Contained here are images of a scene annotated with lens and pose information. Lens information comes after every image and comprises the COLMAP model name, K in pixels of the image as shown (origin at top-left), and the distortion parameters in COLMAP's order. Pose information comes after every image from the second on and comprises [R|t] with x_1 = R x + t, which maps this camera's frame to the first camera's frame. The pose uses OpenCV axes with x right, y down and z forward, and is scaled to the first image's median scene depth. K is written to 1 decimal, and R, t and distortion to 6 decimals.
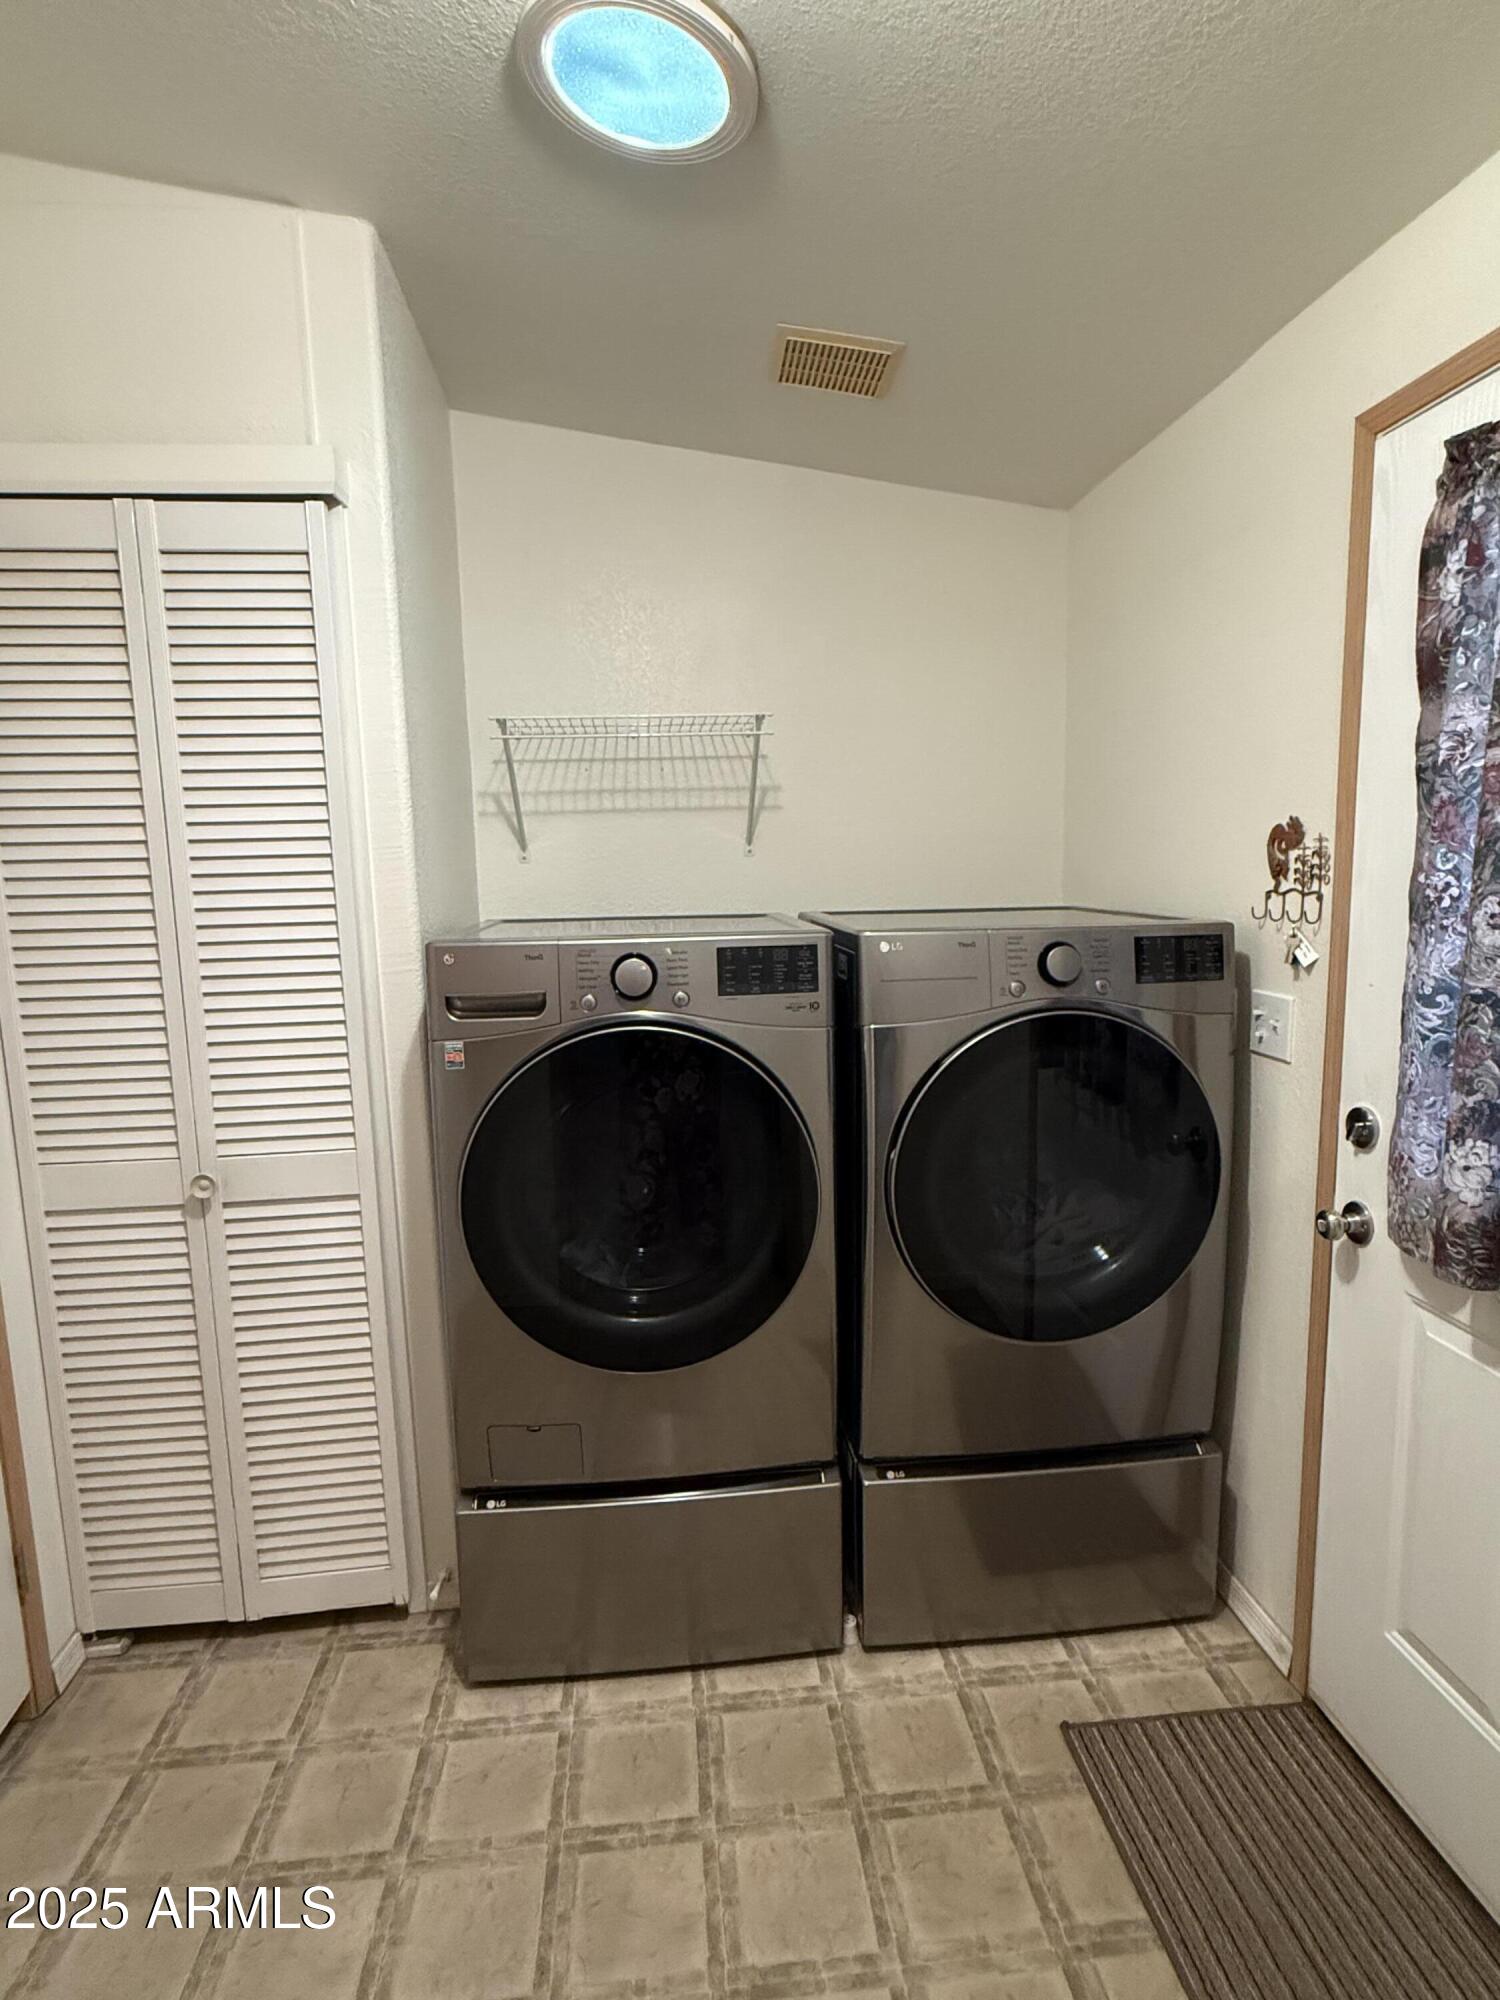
lens RADIAL K [[1019.2, 0, 746.0], [0, 1019.2, 996.3], [0, 0, 1]] dist [0.003341, -0.000024]
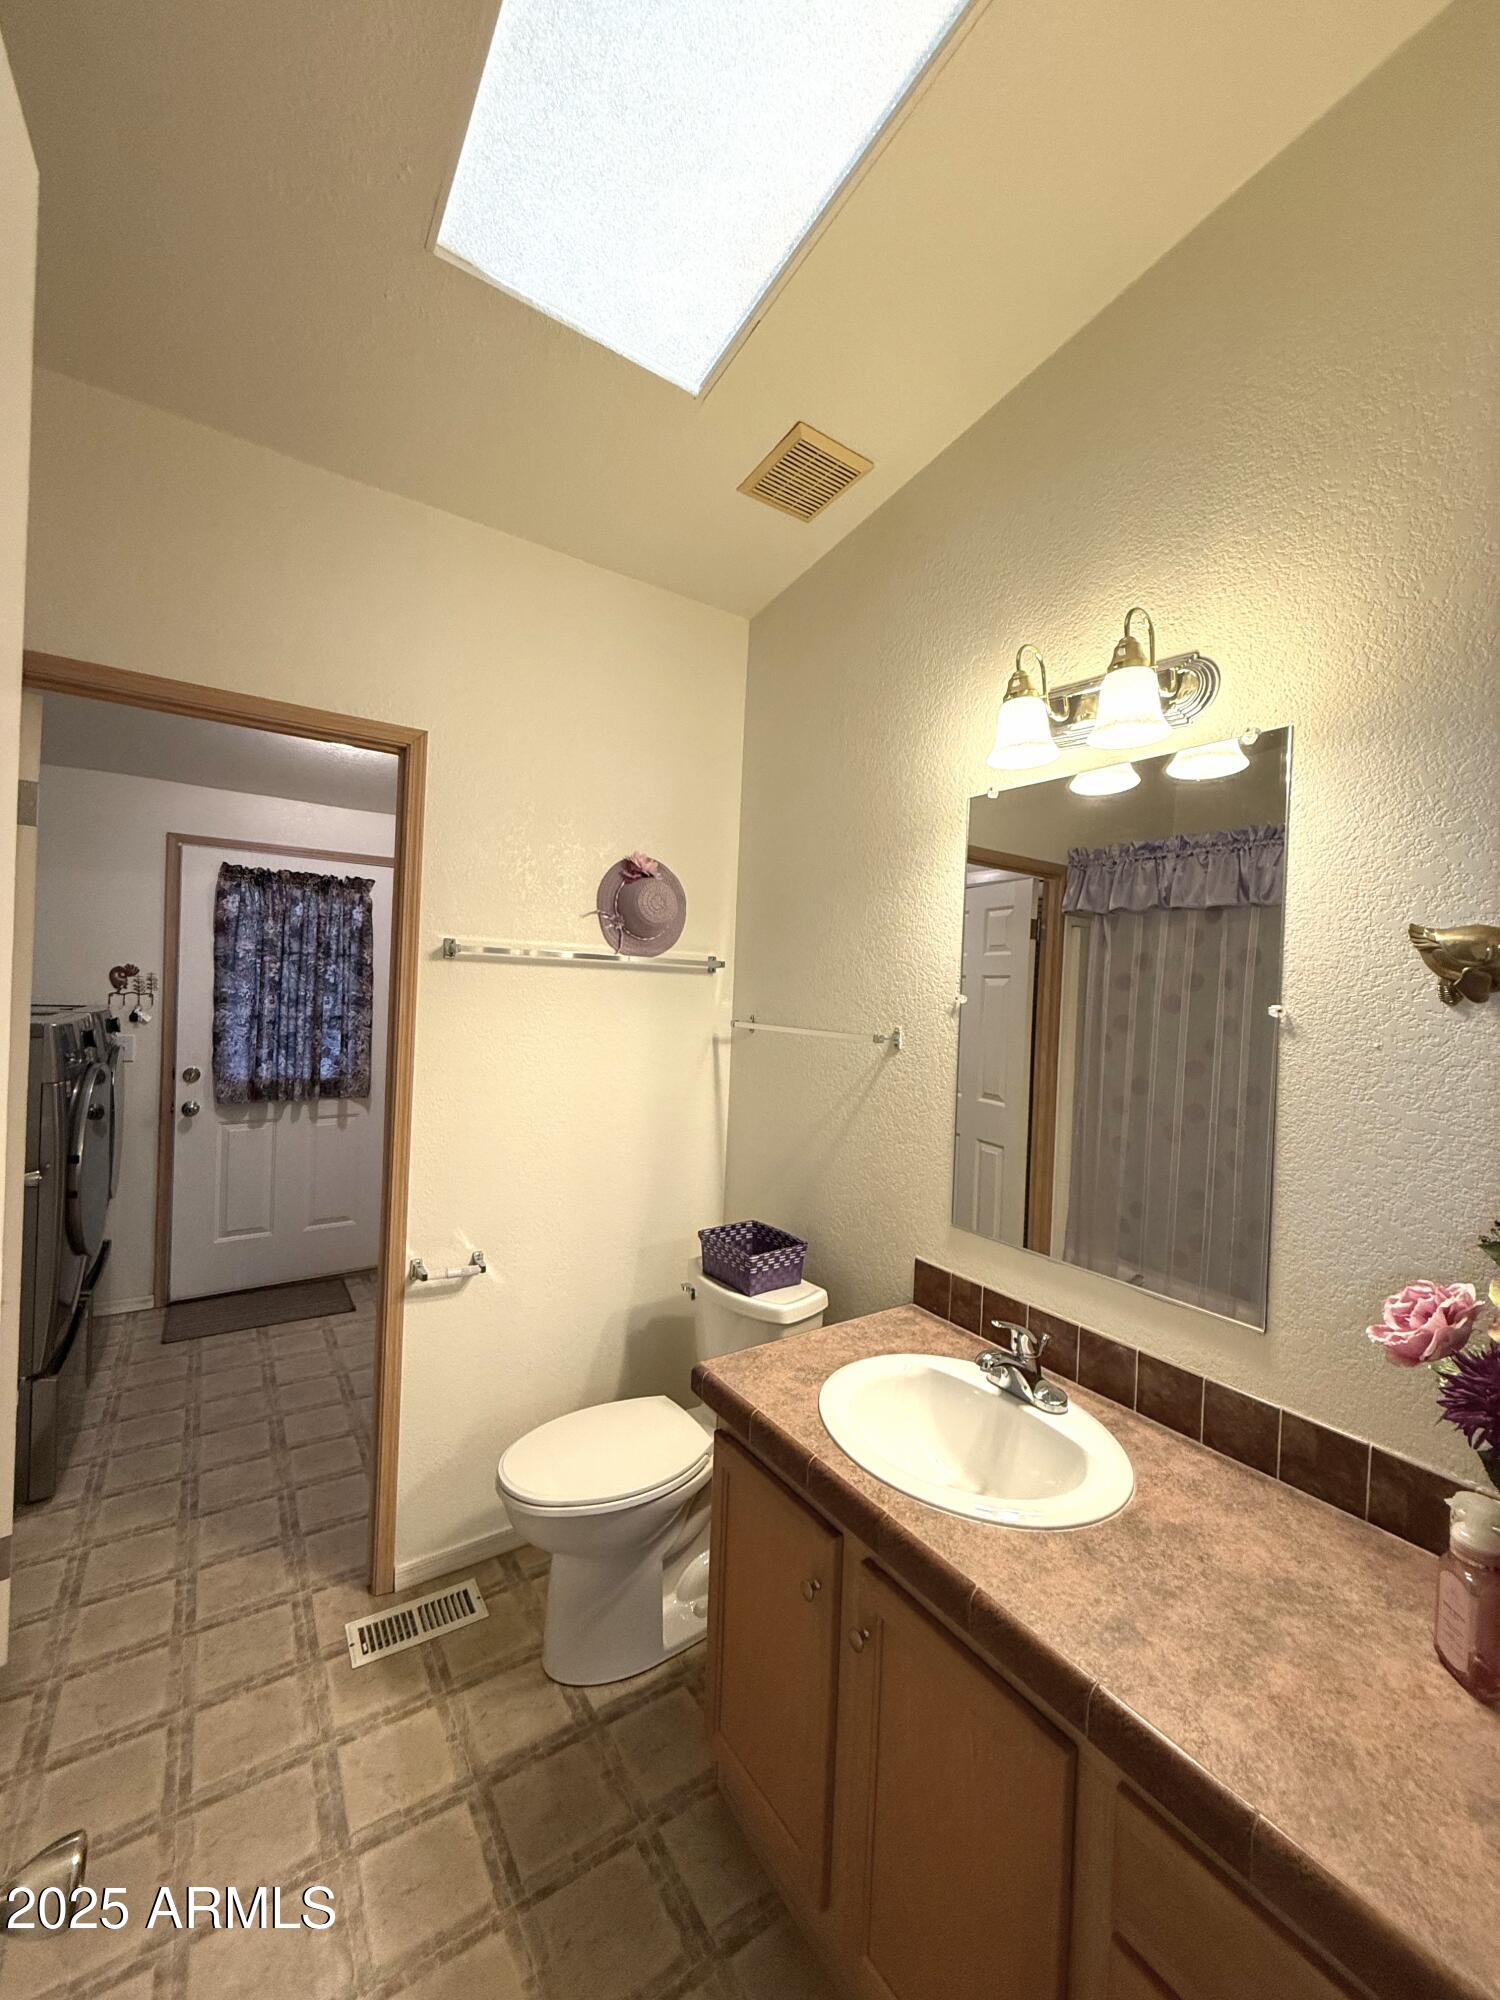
lens RADIAL K [[796.4, 0, 750.5], [0, 796.4, 996.2], [0, 0, 1]] dist [-0.000840, 0.000631]
pose [[-0.471902, -0.003826, 0.881643, -1.920822], [0.083967, 0.995250, 0.049262, -0.064577], [-0.877644, 0.097275, -0.469339, 0.577046]]
